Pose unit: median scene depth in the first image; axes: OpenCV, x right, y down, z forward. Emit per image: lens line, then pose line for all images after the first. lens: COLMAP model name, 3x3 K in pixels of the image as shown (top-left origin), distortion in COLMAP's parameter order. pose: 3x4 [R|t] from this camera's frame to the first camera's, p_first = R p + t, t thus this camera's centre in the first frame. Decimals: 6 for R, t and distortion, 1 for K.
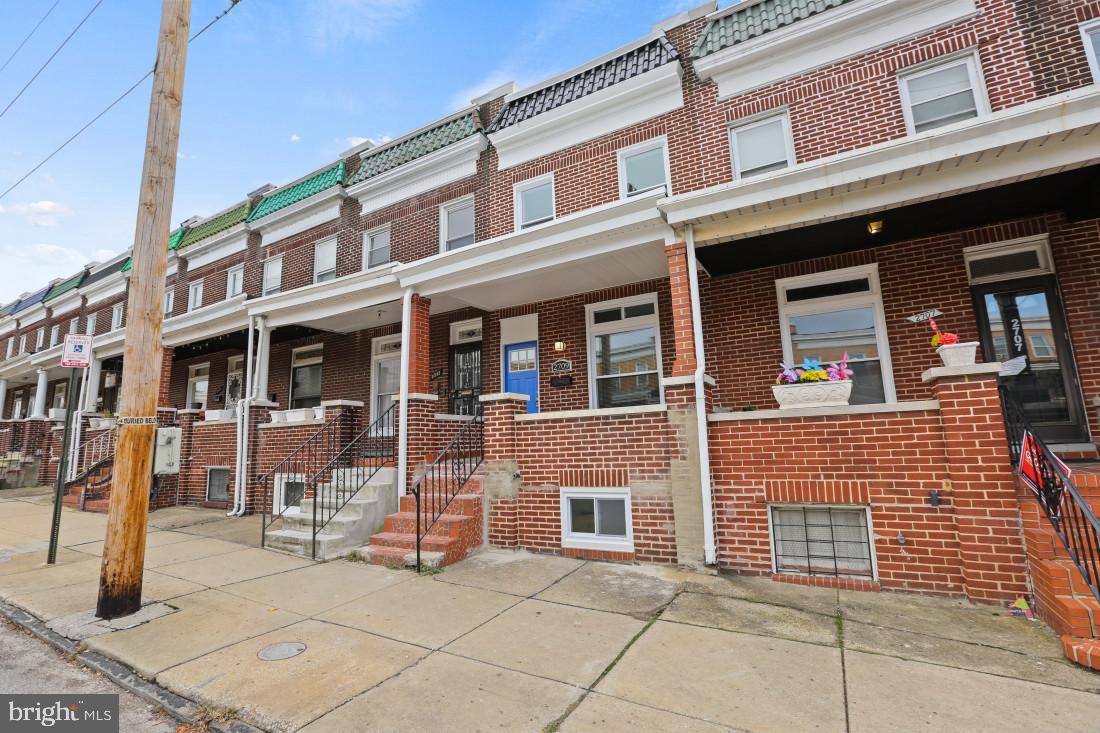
lens RADIAL K [[500.9, 0, 549.0], [0, 500.9, 356.7], [0, 0, 1]] dist [-0.005414, 0.000570]
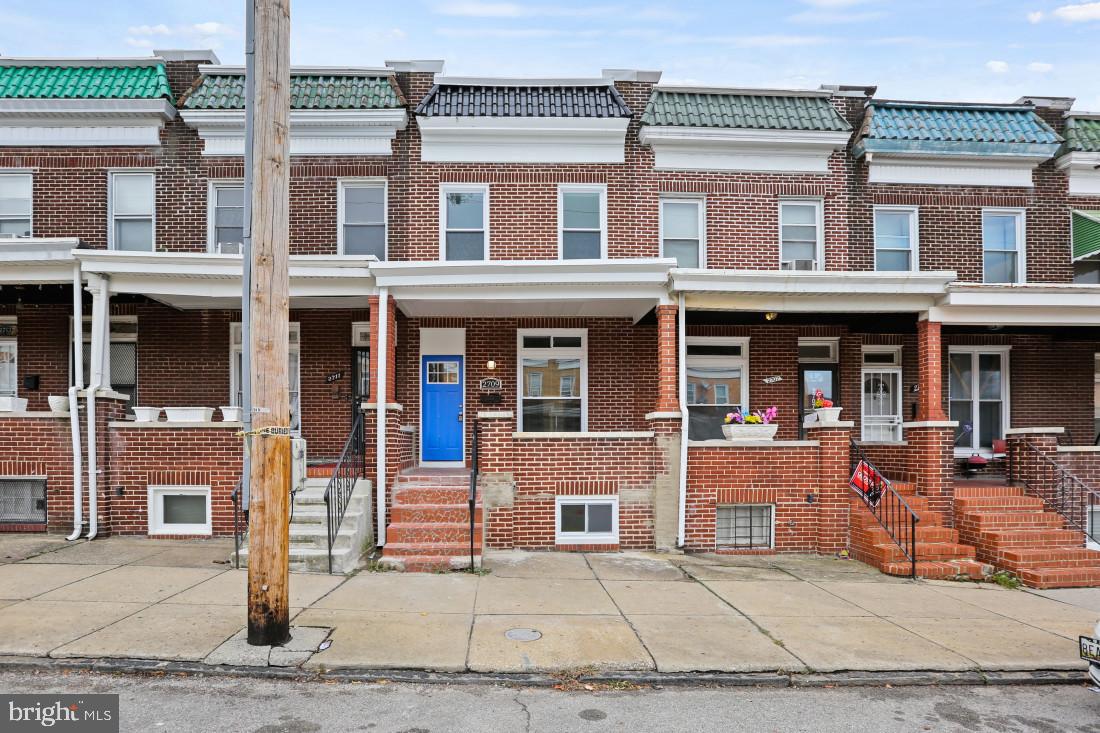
lens RADIAL K [[500.9, 0, 551.9], [0, 500.9, 449.3], [0, 0, 1]] dist [-0.005414, 0.000570]
pose [[0.862524, 0.028163, 0.505232, -0.549248], [-0.112868, 0.984003, 0.137835, -0.008293], [-0.493268, -0.175910, 0.851905, 0.017020]]
